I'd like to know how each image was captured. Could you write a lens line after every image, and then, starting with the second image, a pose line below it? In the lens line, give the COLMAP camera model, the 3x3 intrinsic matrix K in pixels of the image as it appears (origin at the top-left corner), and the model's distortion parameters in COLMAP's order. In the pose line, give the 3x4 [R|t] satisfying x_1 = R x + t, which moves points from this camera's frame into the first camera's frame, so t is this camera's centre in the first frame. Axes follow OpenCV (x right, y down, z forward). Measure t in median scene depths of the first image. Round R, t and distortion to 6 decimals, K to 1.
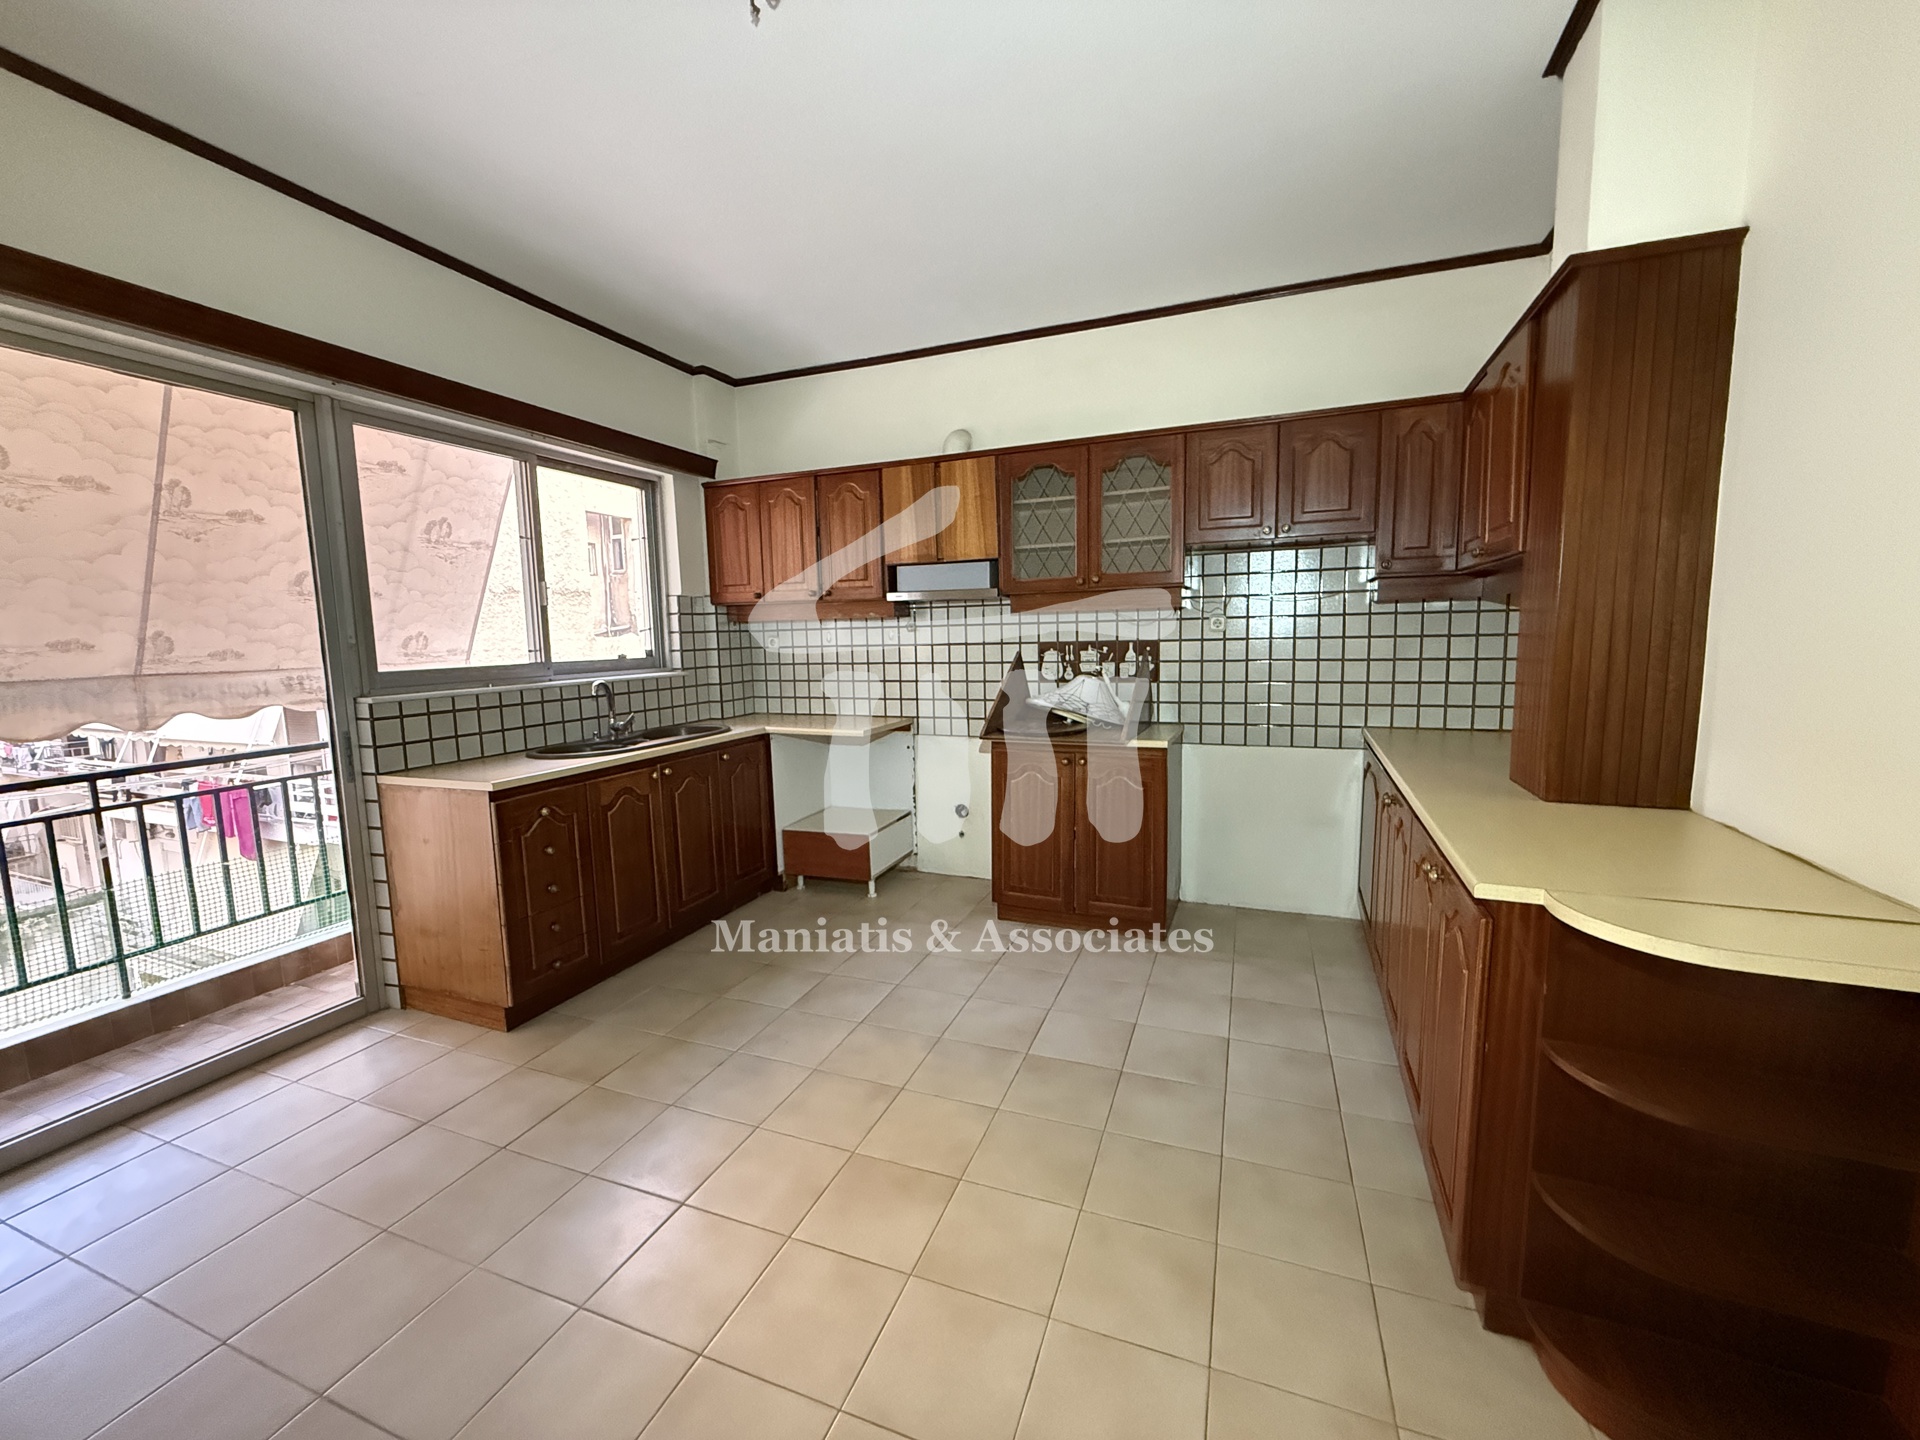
lens RADIAL K [[764.6, 0, 952.1], [0, 764.6, 719.9], [0, 0, 1]] dist [-0.001172, 0.000225]
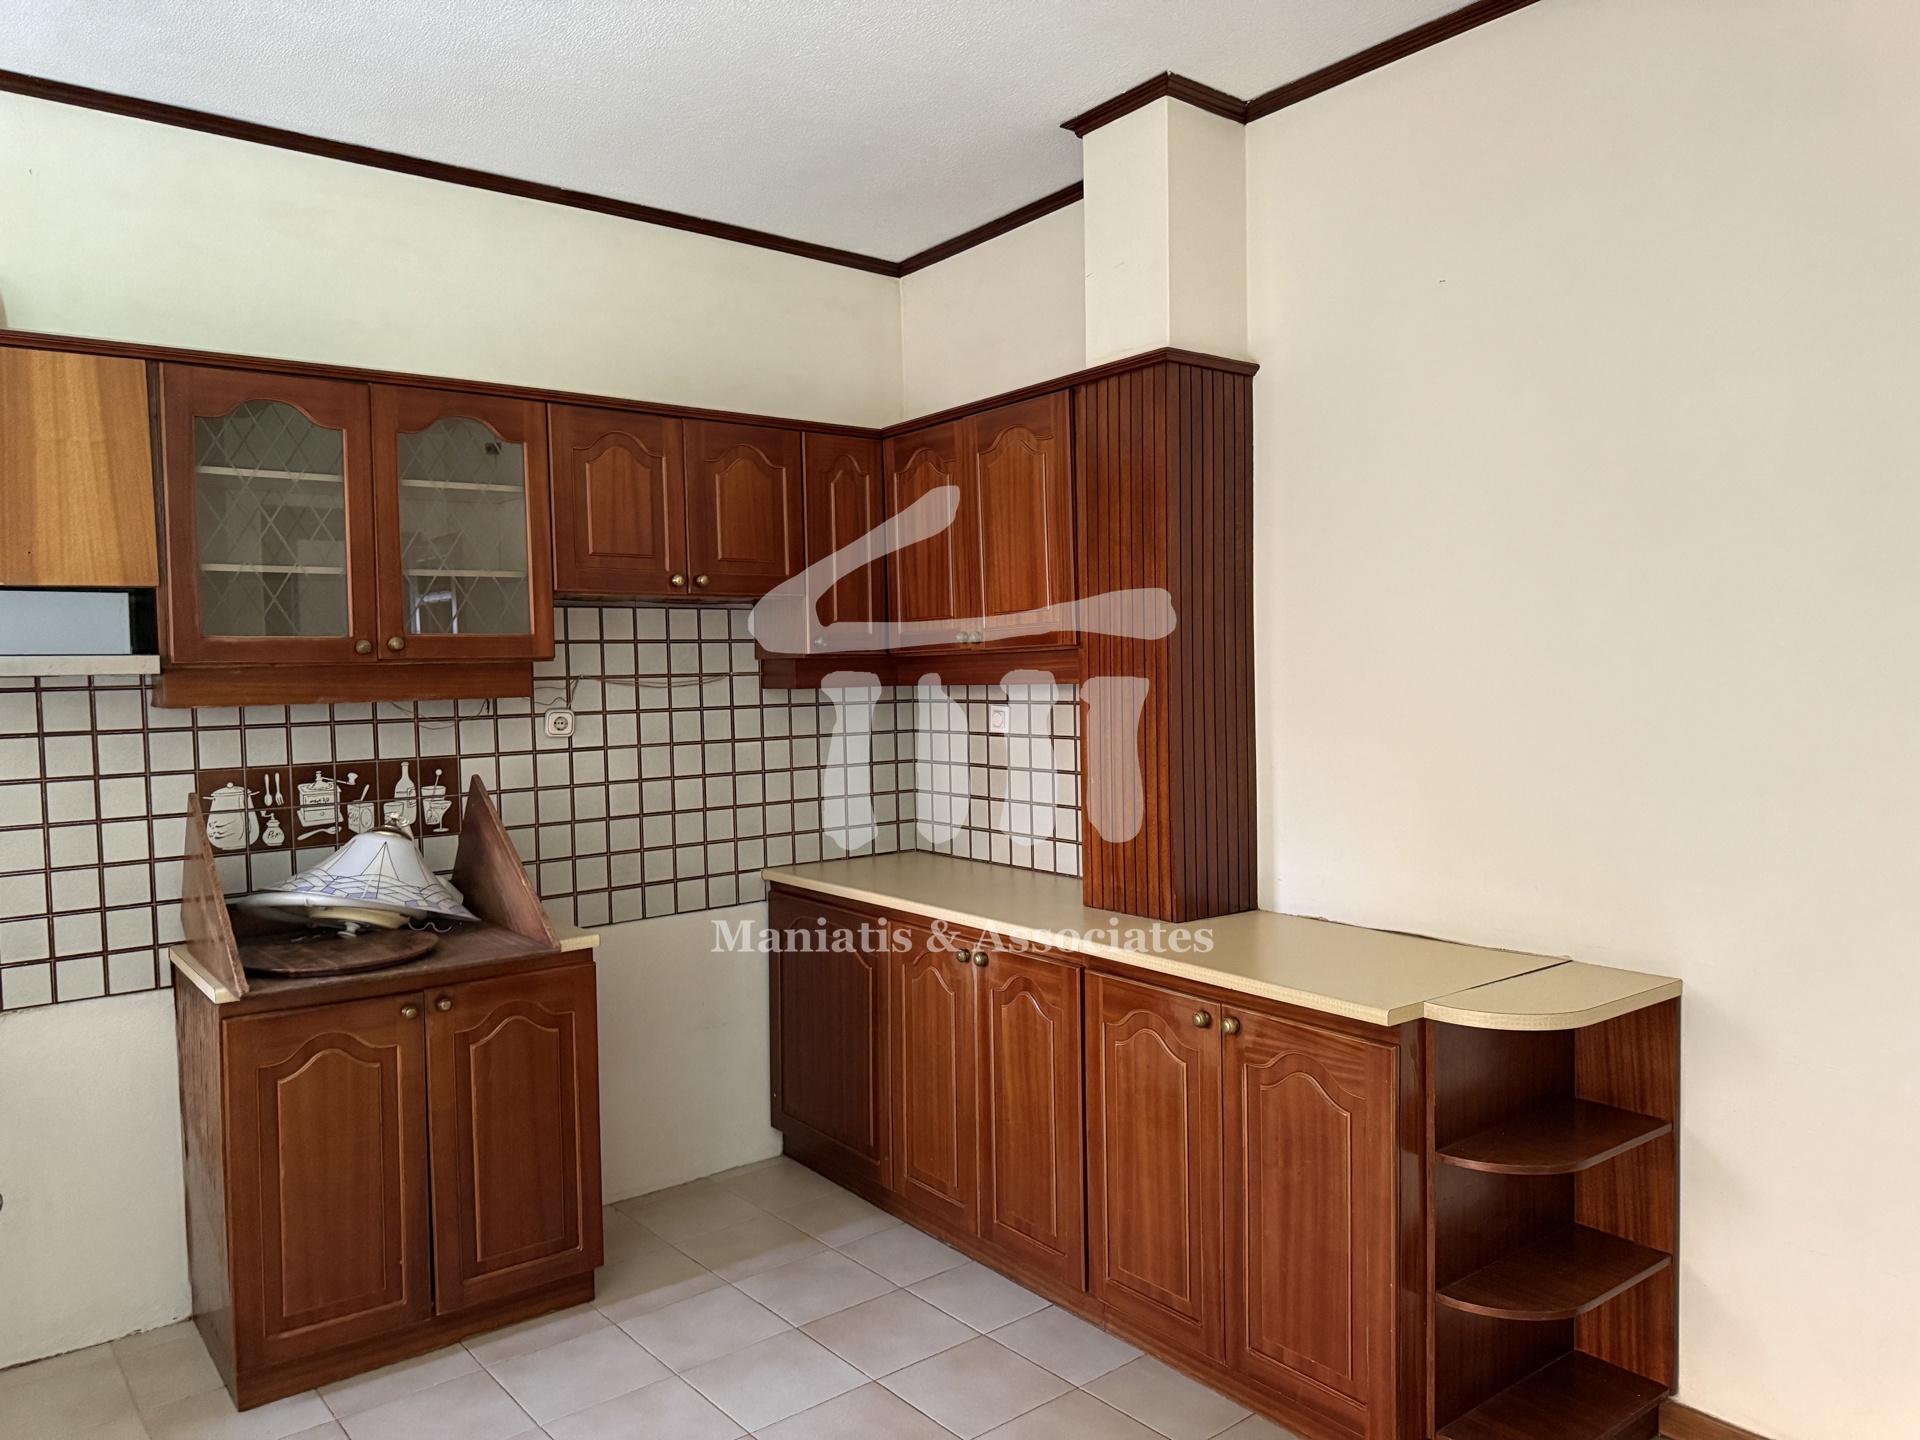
lens RADIAL K [[1355.2, 0, 962.0], [0, 1355.2, 725.0], [0, 0, 1]] dist [0.058565, -0.072417]
pose [[0.491885, -0.024719, 0.870309, -0.440727], [0.109848, 0.993371, -0.033870, -0.060173], [-0.863703, 0.112262, 0.491339, 0.239376]]
